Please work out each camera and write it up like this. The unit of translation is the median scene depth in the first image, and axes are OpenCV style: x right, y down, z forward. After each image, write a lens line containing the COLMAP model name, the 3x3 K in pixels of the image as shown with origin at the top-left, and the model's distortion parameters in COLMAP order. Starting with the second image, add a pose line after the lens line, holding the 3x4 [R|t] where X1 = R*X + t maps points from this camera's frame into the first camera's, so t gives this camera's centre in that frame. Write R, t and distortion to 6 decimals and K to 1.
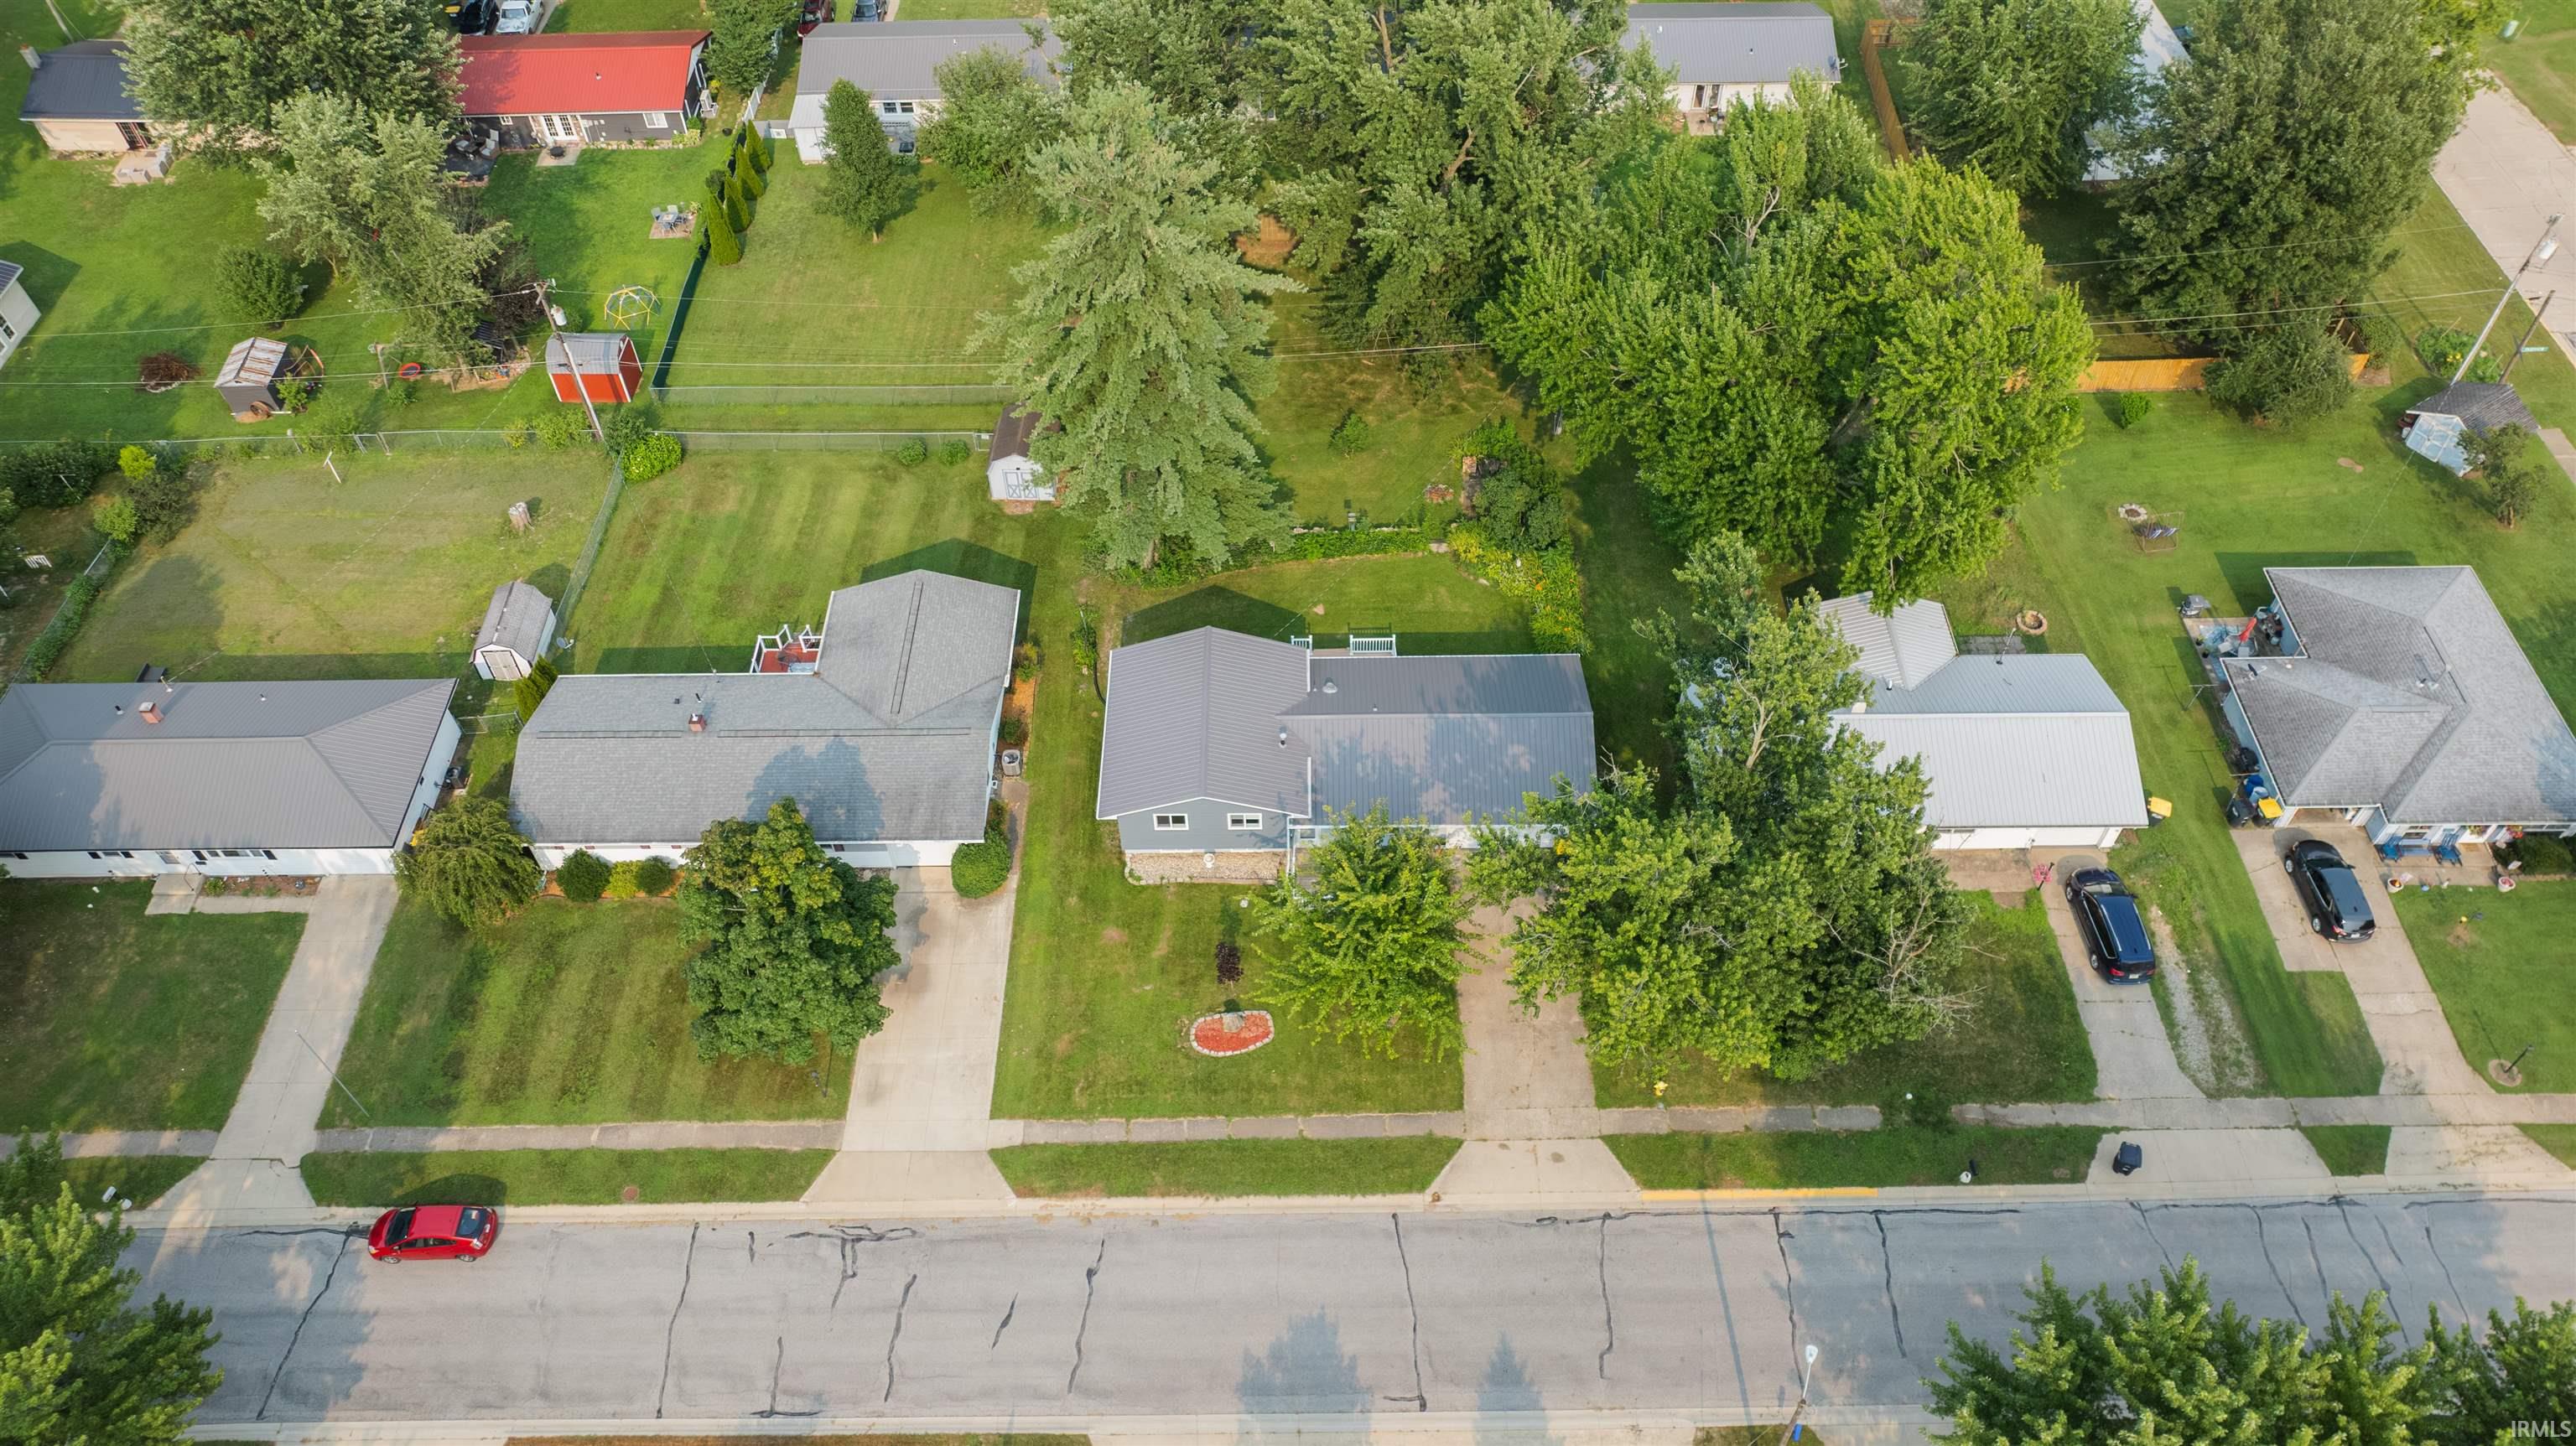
lens RADIAL K [[1817.7, 0, 1288.0], [0, 1817.7, 723.0], [0, 0, 1]] dist [-0.024764, 0.001557]
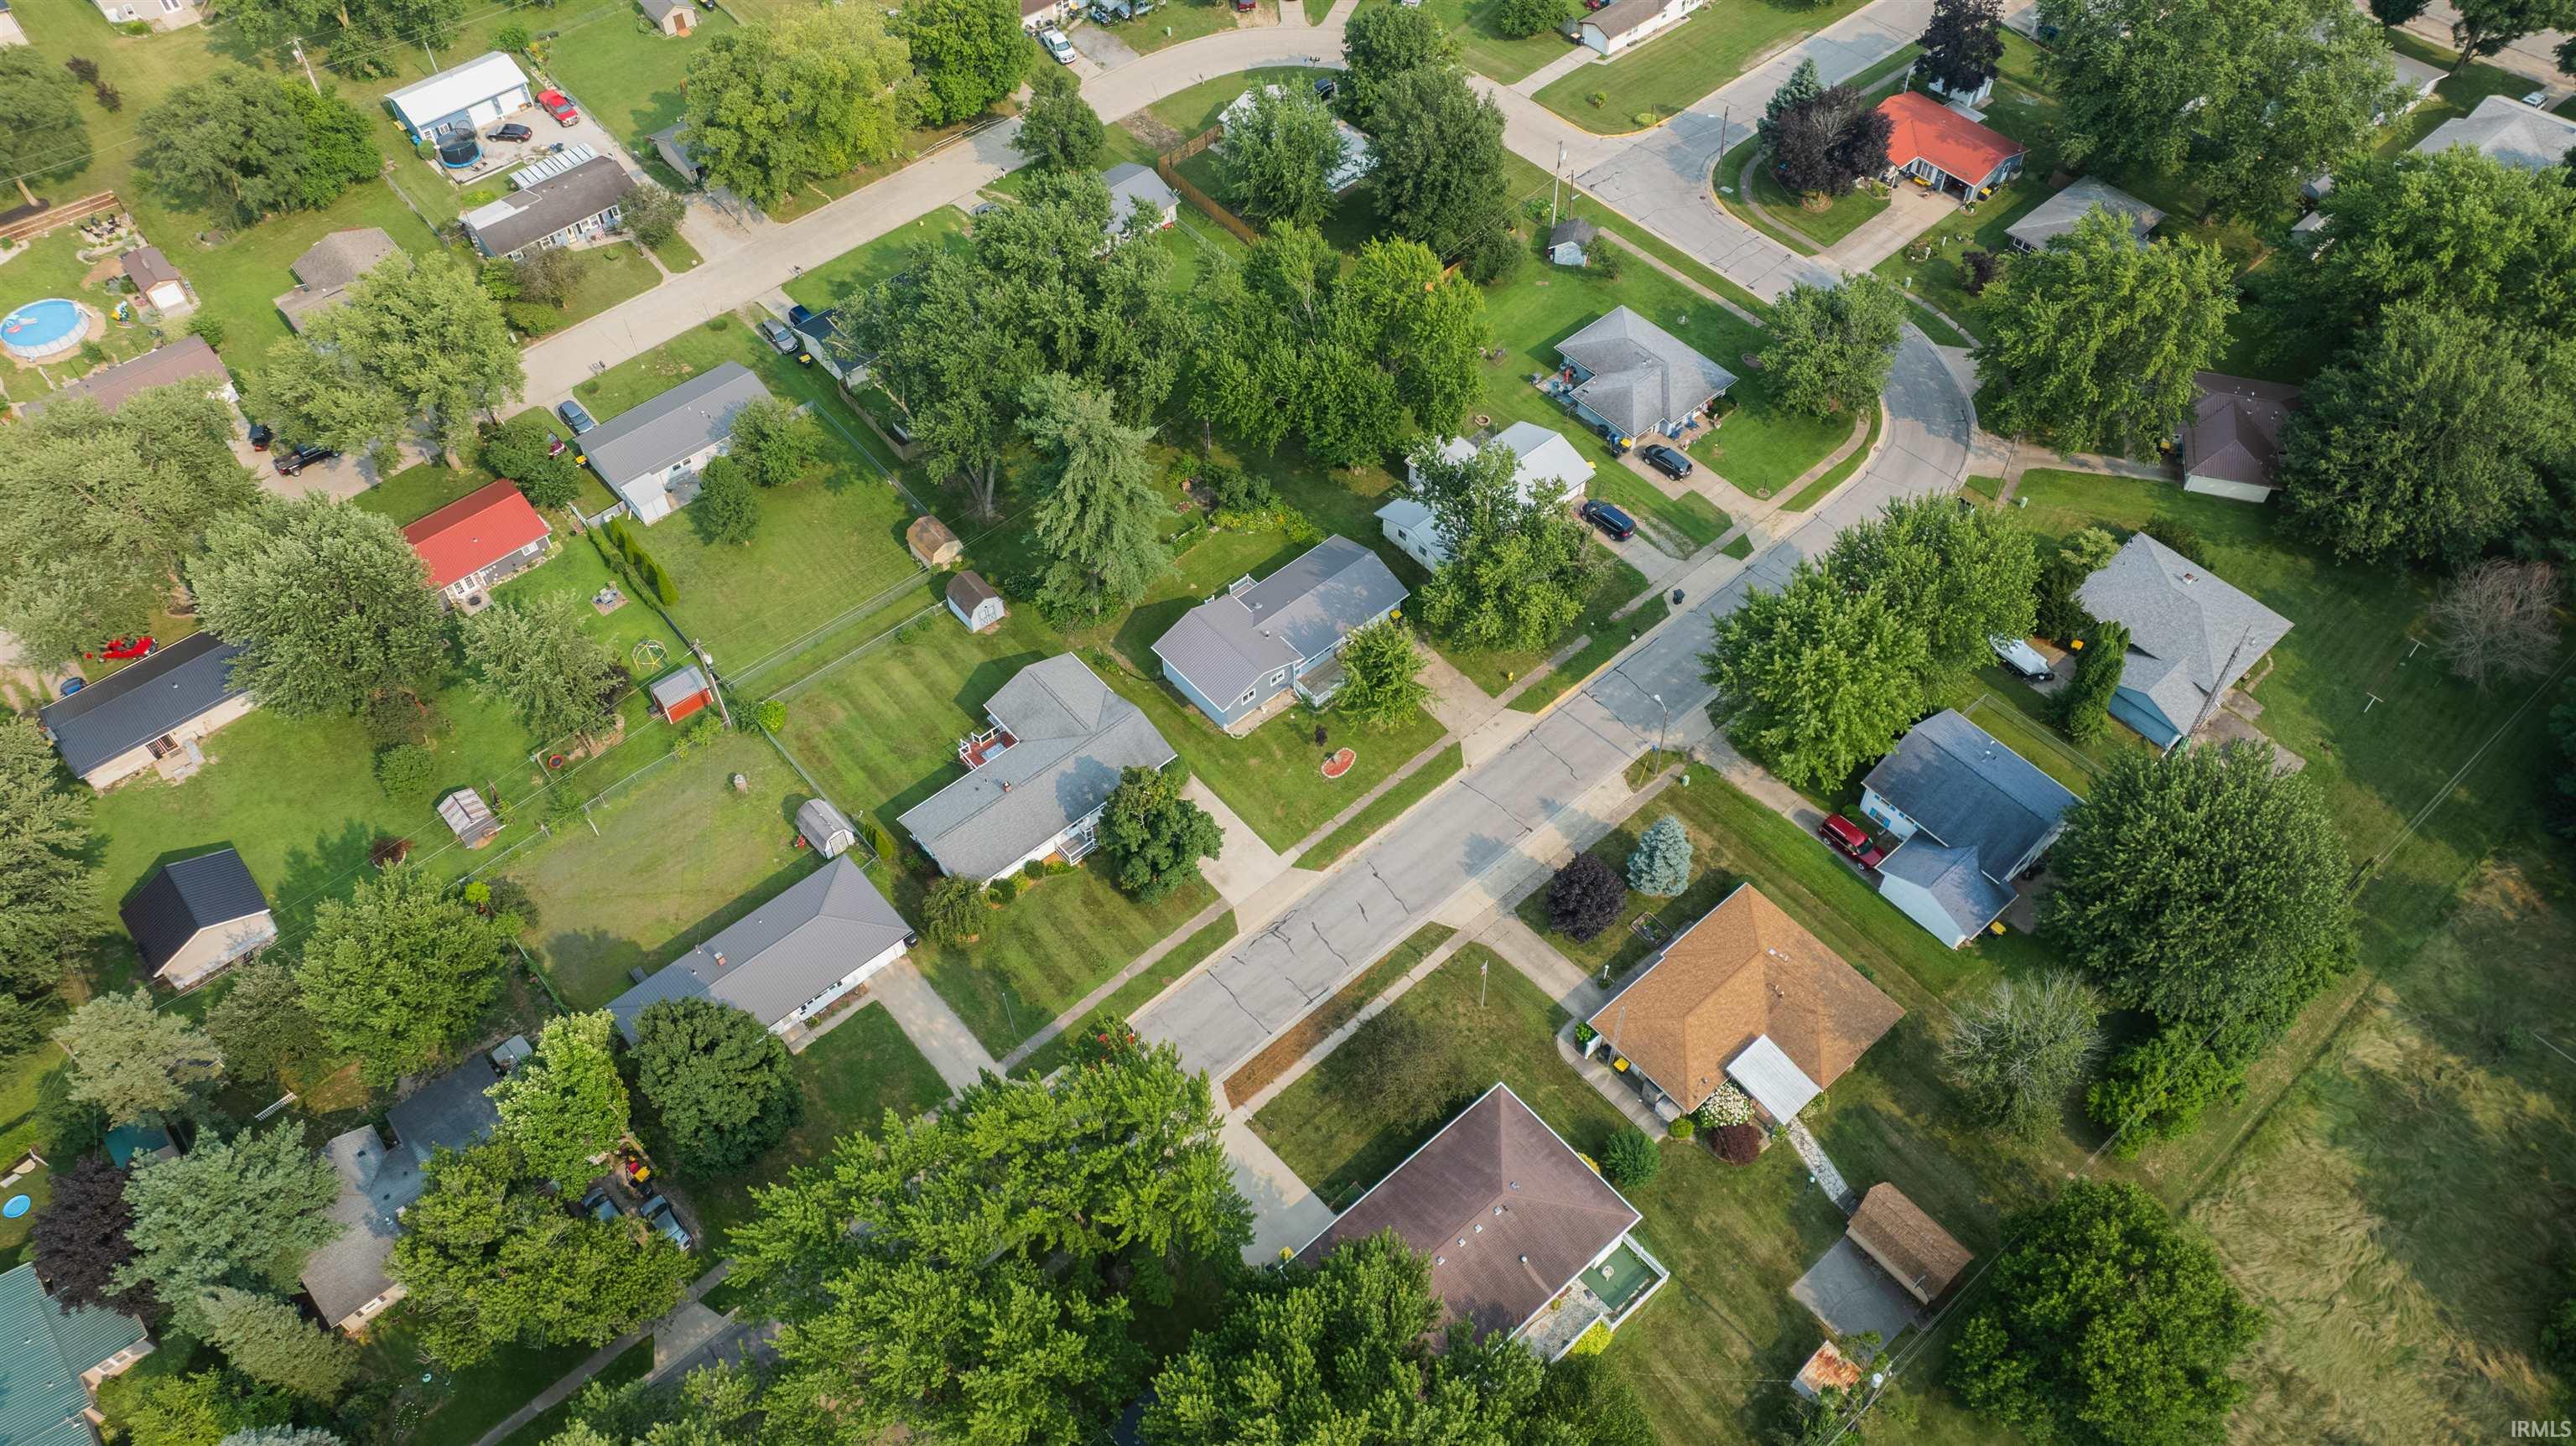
lens RADIAL K [[1817.7, 0, 1288.0], [0, 1817.7, 723.0], [0, 0, 1]] dist [-0.024764, 0.001557]
pose [[0.758458, -0.504559, 0.412506, -0.844901], [0.504810, 0.855153, 0.117812, -0.128908], [-0.412199, 0.118882, 0.903304, -0.774040]]
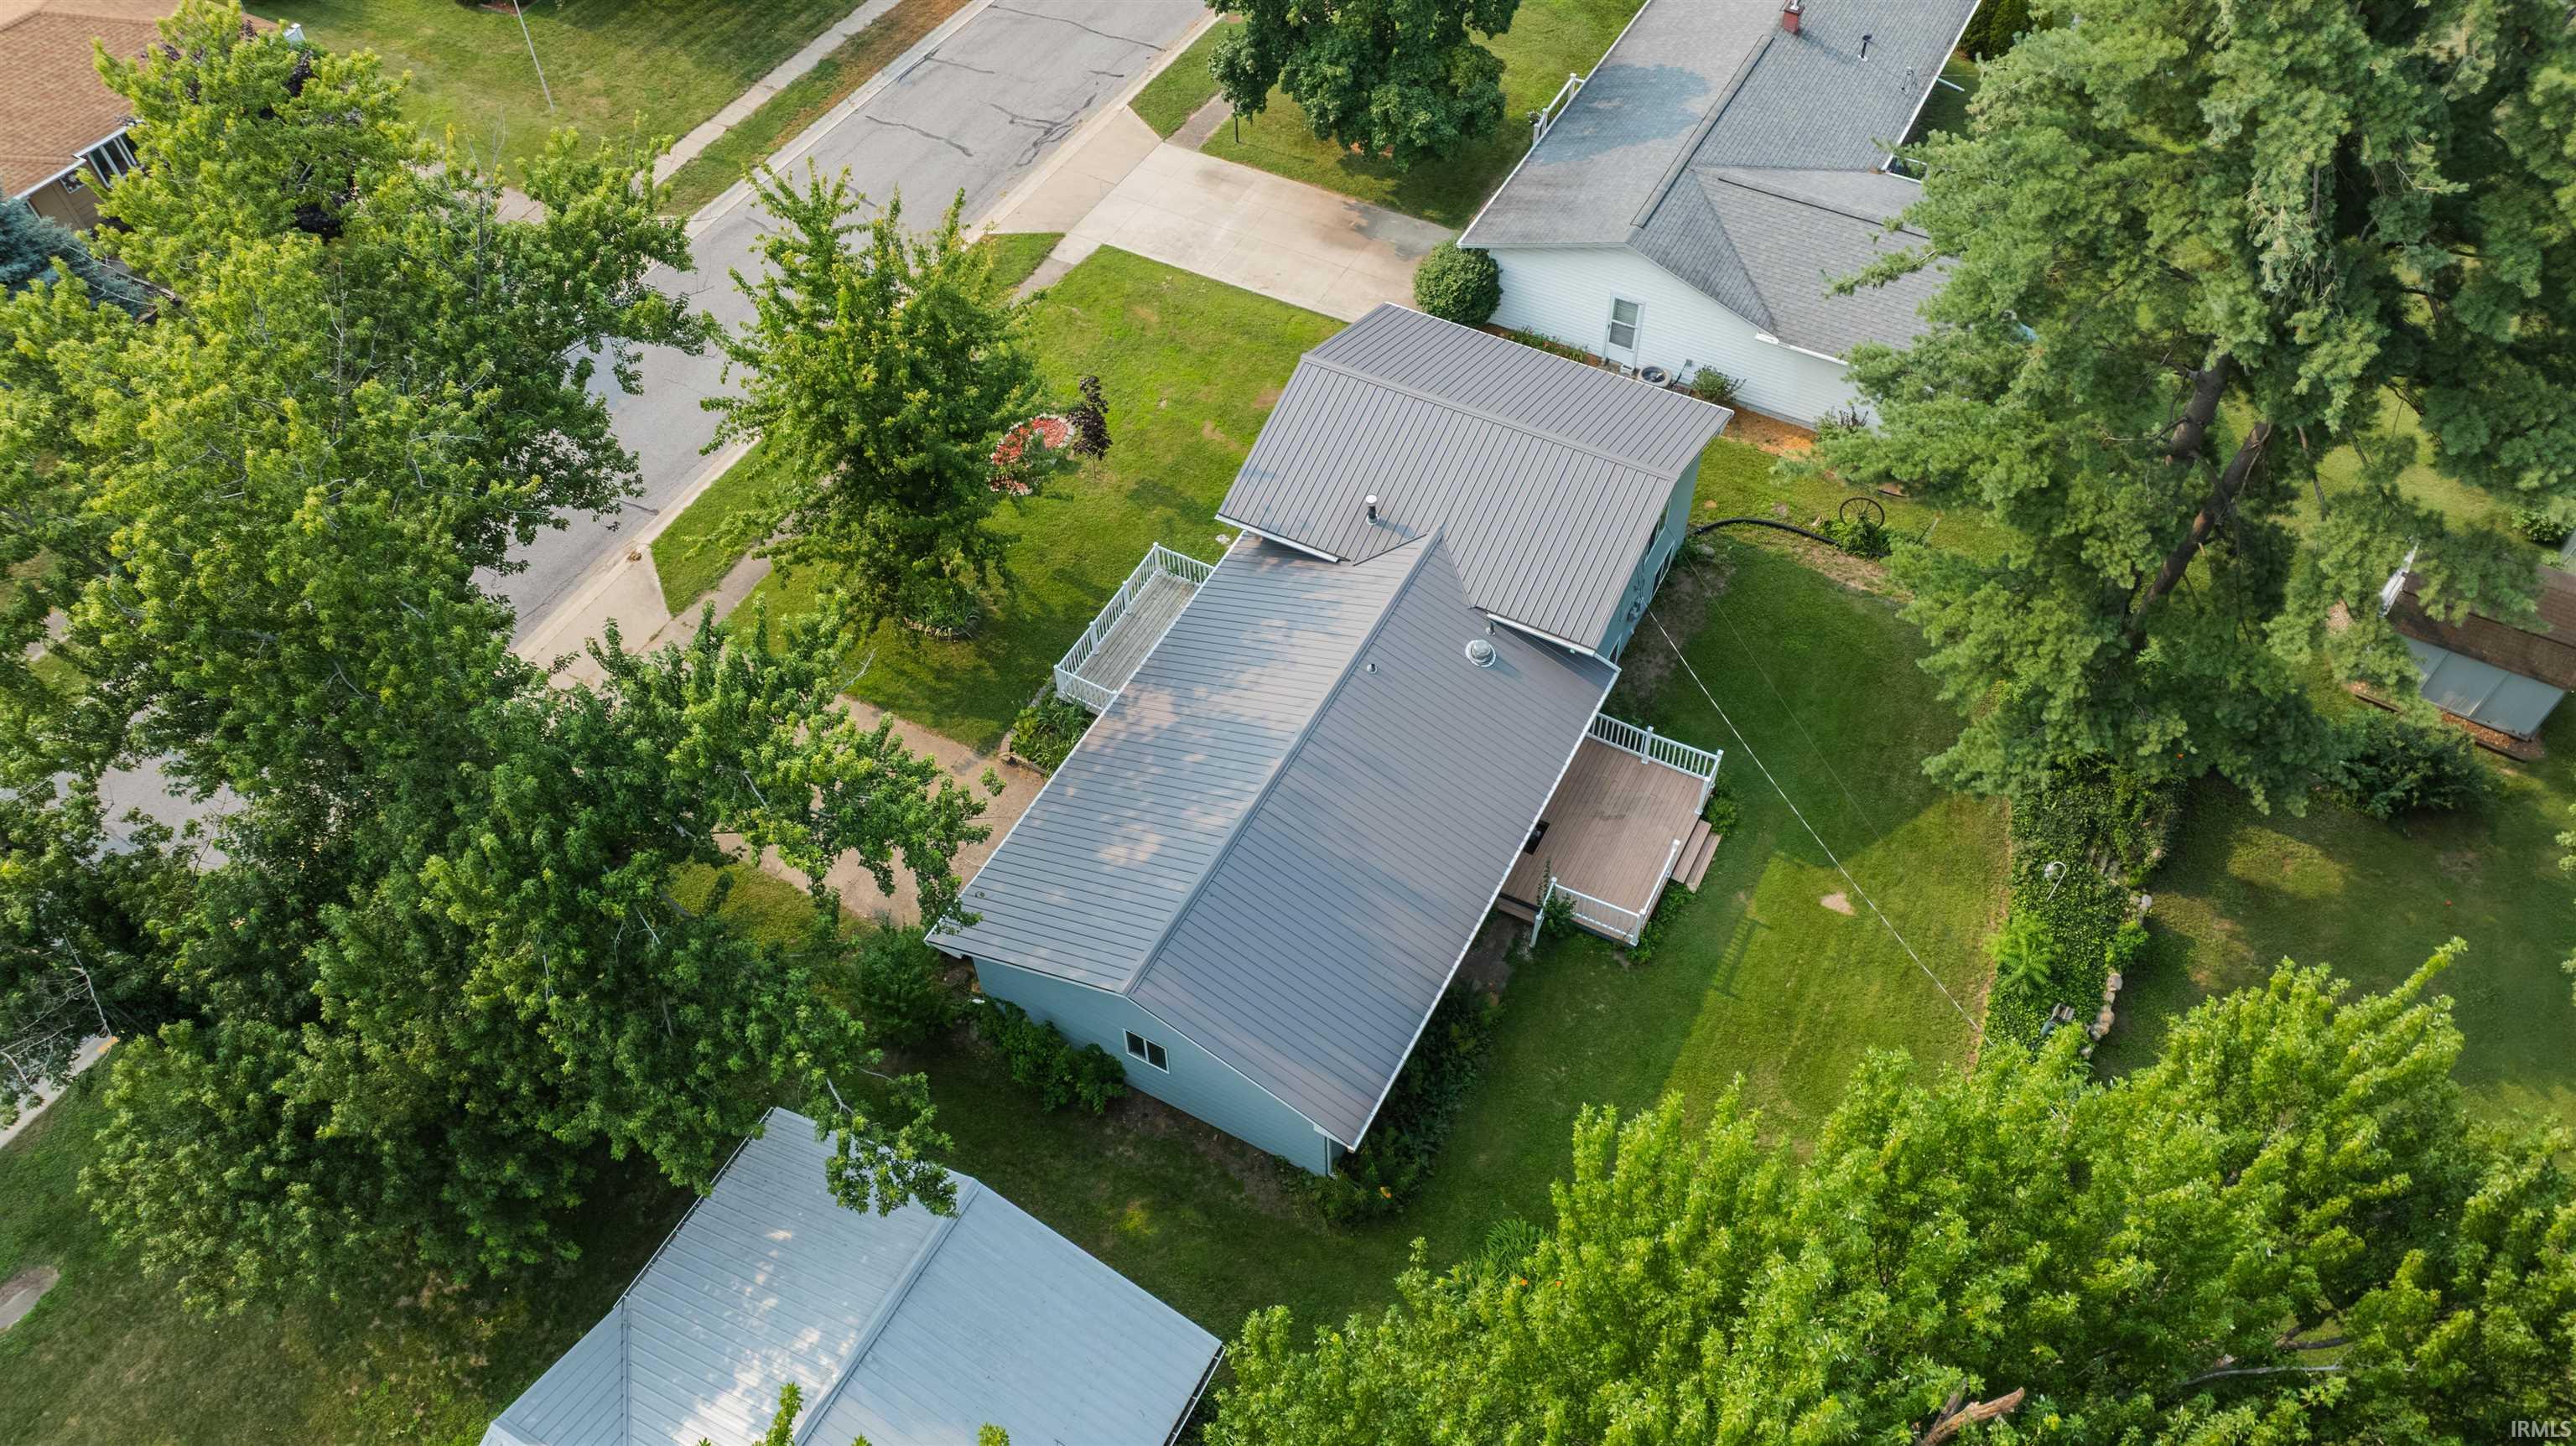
lens RADIAL K [[1817.7, 0, 1288.0], [0, 1817.7, 723.0], [0, 0, 1]] dist [-0.024764, 0.001557]
pose [[-0.471678, 0.693764, -0.544253, 0.339850], [-0.660598, 0.130812, 0.739256, -0.356339], [0.584064, 0.708223, 0.396598, 0.818377]]
